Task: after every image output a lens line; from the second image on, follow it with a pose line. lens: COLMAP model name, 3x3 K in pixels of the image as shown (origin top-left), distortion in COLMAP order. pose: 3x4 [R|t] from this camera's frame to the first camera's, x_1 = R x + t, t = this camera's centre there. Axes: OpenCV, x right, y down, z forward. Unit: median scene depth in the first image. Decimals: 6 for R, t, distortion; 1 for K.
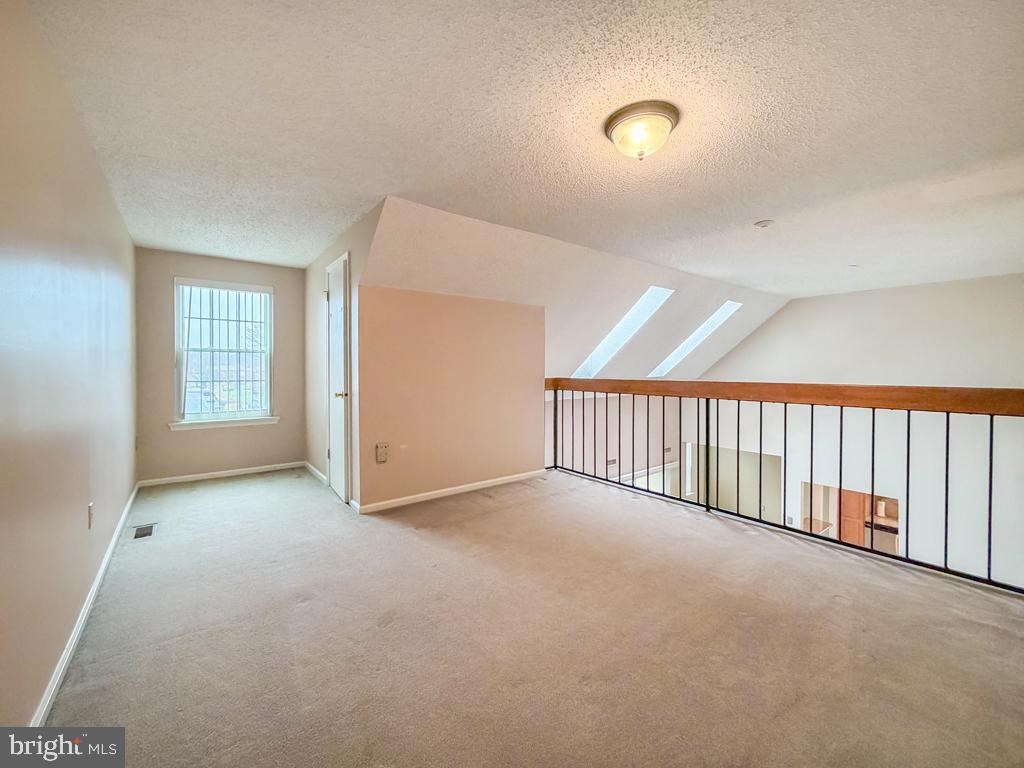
lens RADIAL K [[417.5, 0, 507.4], [0, 417.5, 372.4], [0, 0, 1]] dist [-0.000030, -0.000059]
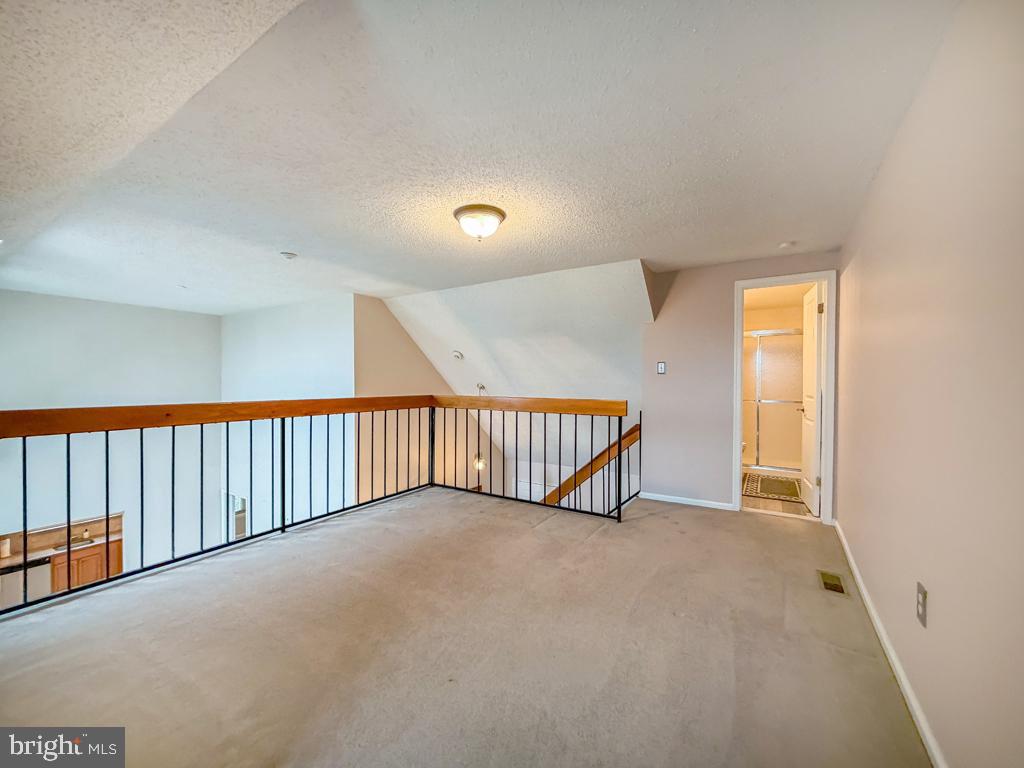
lens RADIAL K [[411.8, 0, 530.3], [0, 411.8, 387.1], [0, 0, 1]] dist [0.001232, 0.000091]
pose [[-0.374381, -0.005160, 0.927261, -0.674875], [0.014321, 0.999833, 0.011347, -0.011930], [-0.927164, 0.017528, -0.374244, 0.873169]]
